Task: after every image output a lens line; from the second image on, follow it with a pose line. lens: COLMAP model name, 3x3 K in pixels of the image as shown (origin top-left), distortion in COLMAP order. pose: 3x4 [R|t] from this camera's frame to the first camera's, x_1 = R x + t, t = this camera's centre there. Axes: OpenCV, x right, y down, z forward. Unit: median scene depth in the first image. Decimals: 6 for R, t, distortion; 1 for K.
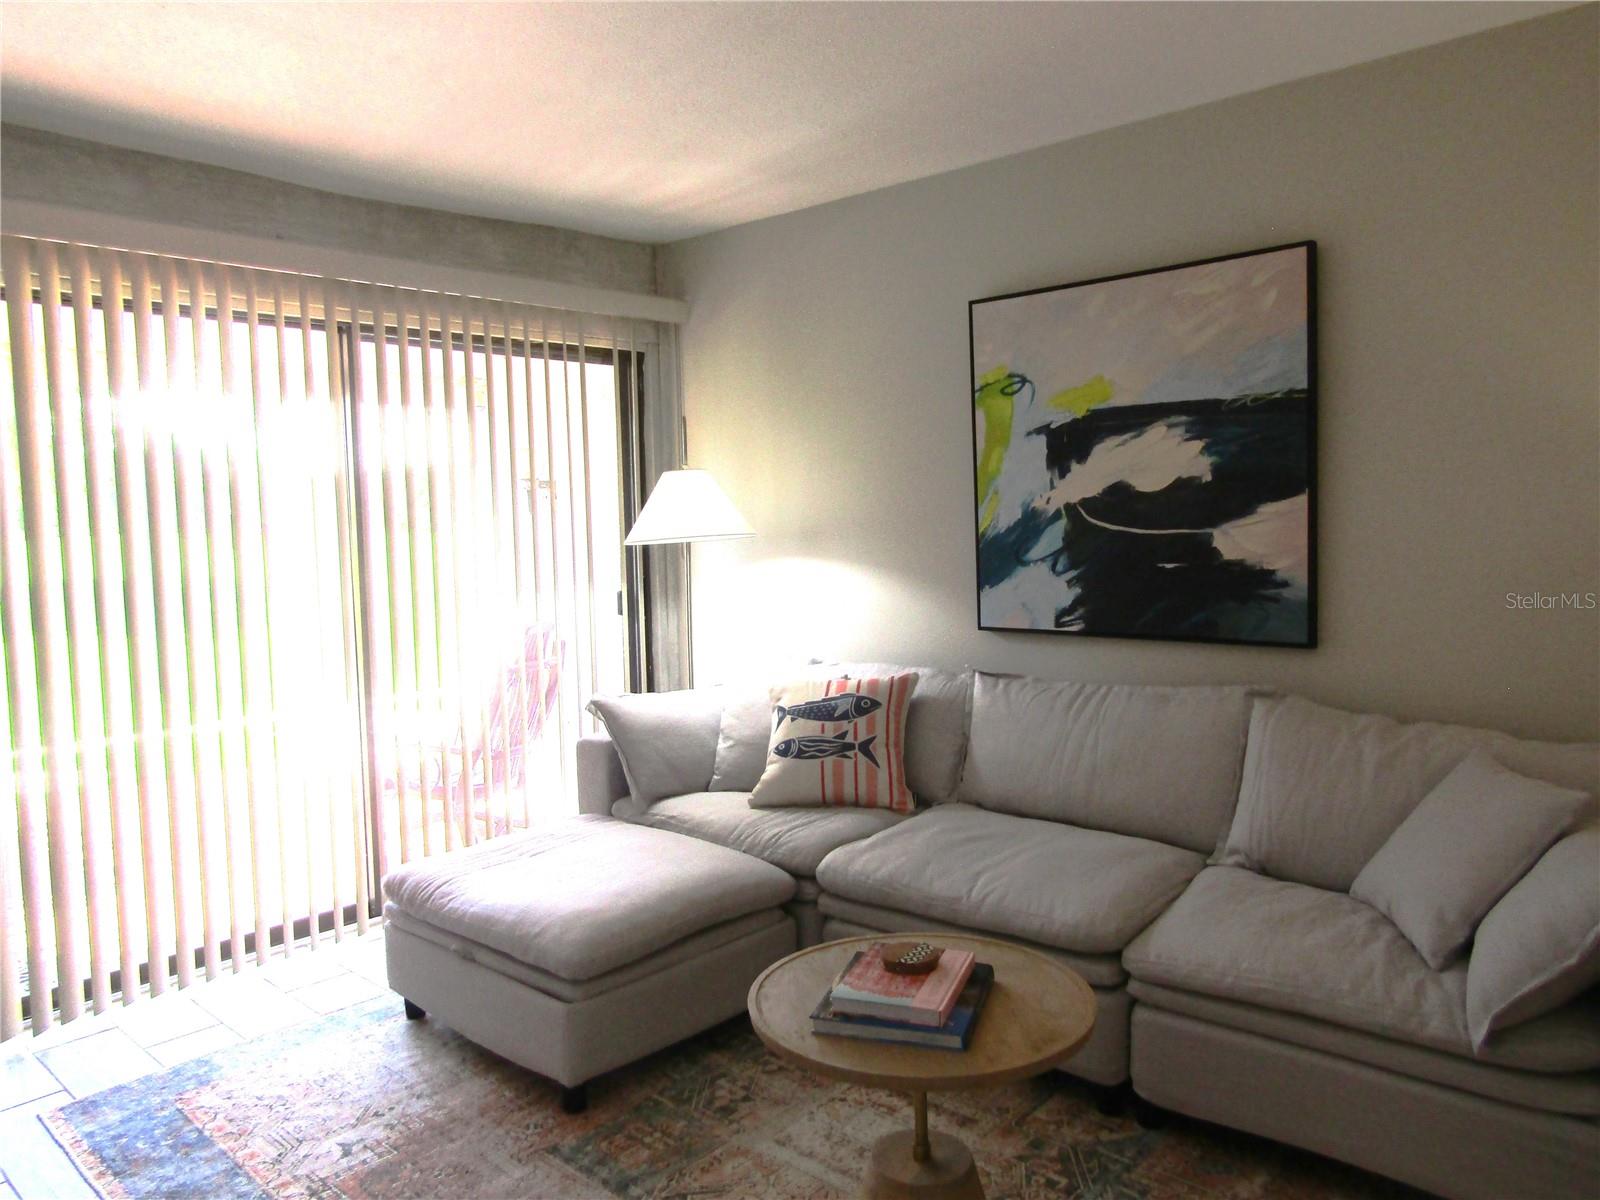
lens RADIAL K [[1143.3, 0, 801.3], [0, 1143.3, 603.6], [0, 0, 1]] dist [-0.001794, -0.002946]
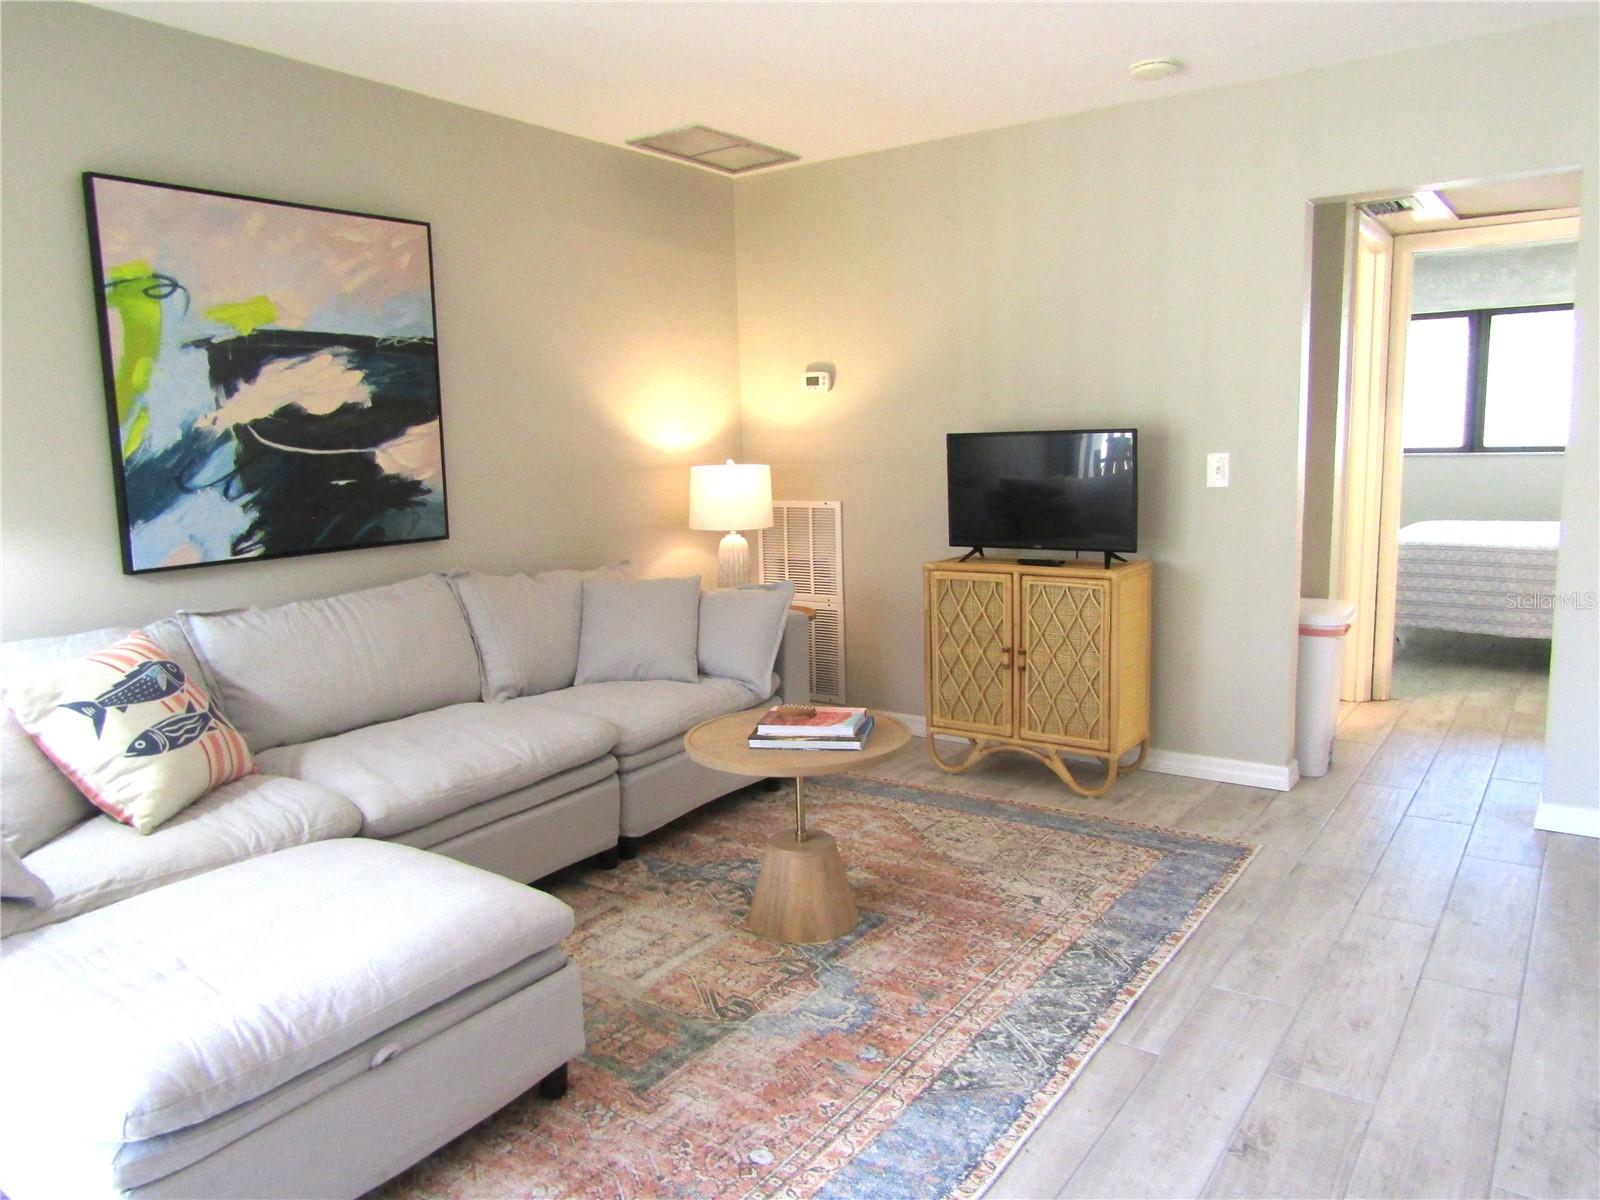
lens RADIAL K [[1143.3, 0, 801.8], [0, 1143.3, 597.1], [0, 0, 1]] dist [-0.001794, -0.002946]
pose [[-0.128737, -0.113032, 0.985216, -0.795165], [0.106787, 0.986126, 0.127090, -0.015959], [-0.985912, 0.121570, -0.114881, 0.666125]]
